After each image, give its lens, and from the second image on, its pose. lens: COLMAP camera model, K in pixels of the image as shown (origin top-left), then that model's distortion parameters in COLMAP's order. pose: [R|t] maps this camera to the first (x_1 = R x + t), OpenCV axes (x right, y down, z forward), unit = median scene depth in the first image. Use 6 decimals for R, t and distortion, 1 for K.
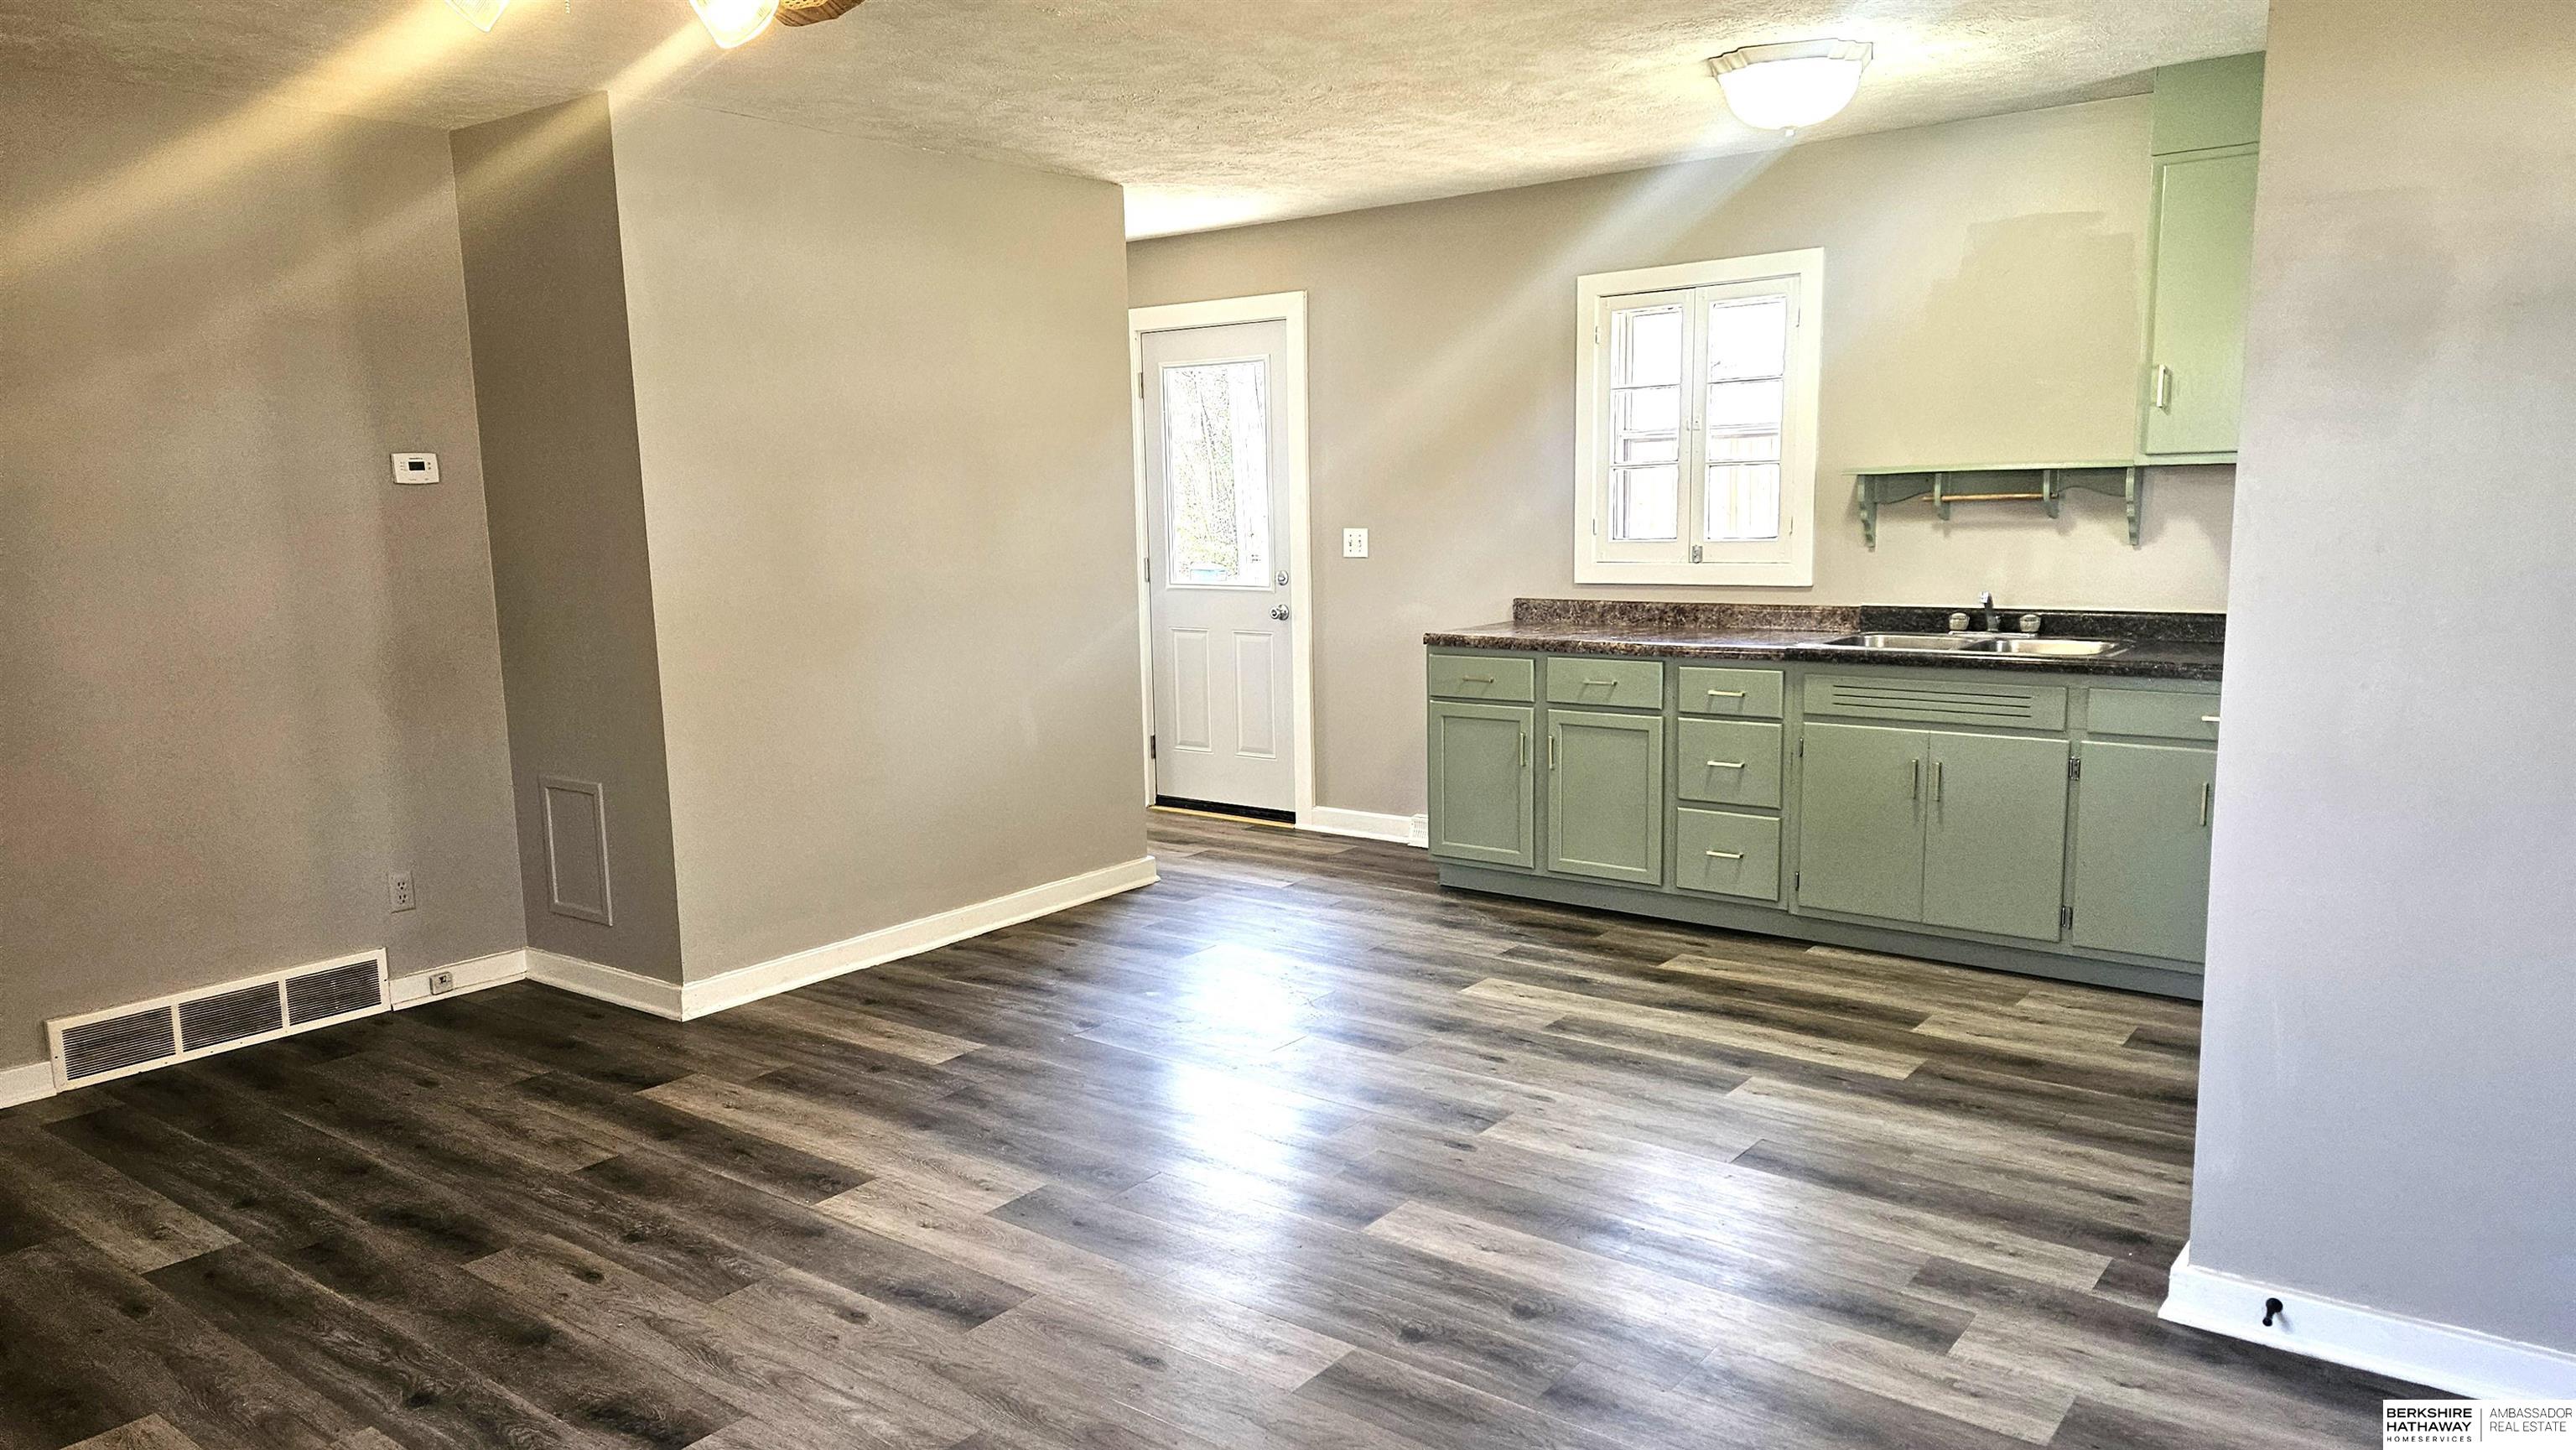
lens RADIAL K [[1697.5, 0, 1286.1], [0, 1697.5, 735.6], [0, 0, 1]] dist [0.056716, -0.003938]
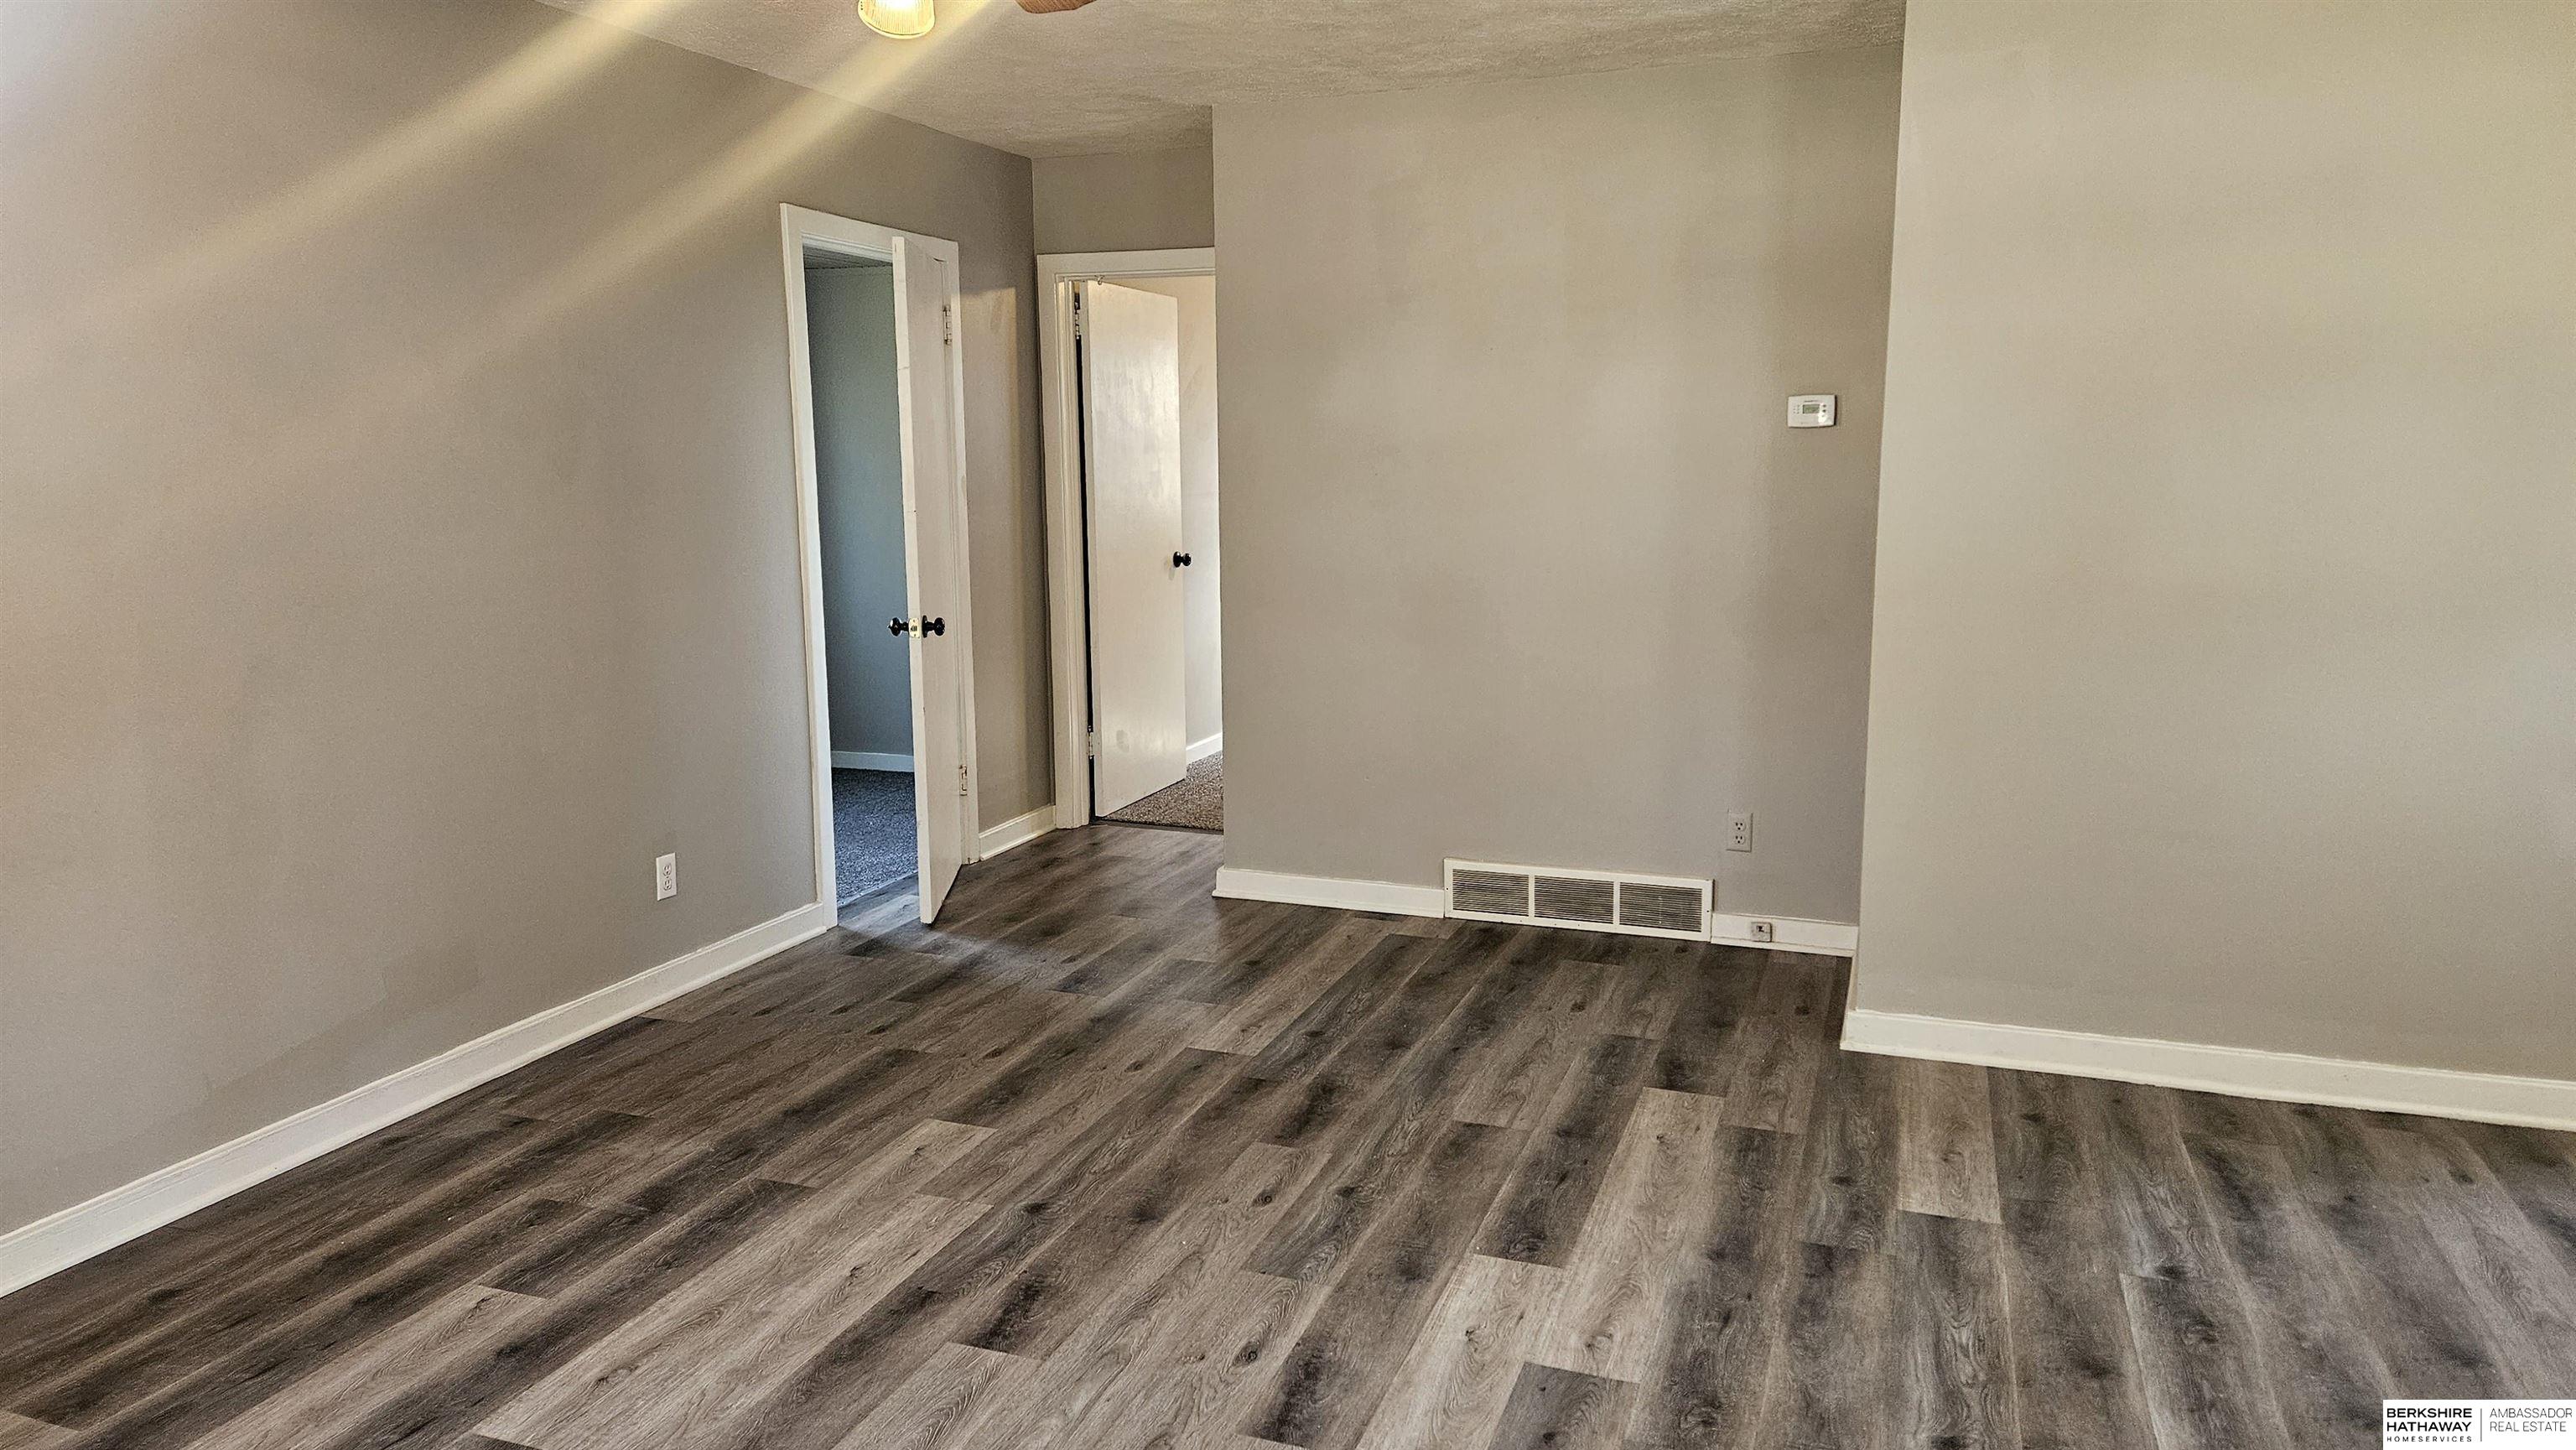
lens RADIAL K [[1697.5, 0, 1290.6], [0, 1697.5, 713.2], [0, 0, 1]] dist [0.056716, -0.003938]
pose [[0.304892, 0.166047, -0.937800, 0.386284], [-0.138700, 0.981927, 0.128767, -0.081276], [0.942233, 0.090813, 0.322413, 0.490150]]
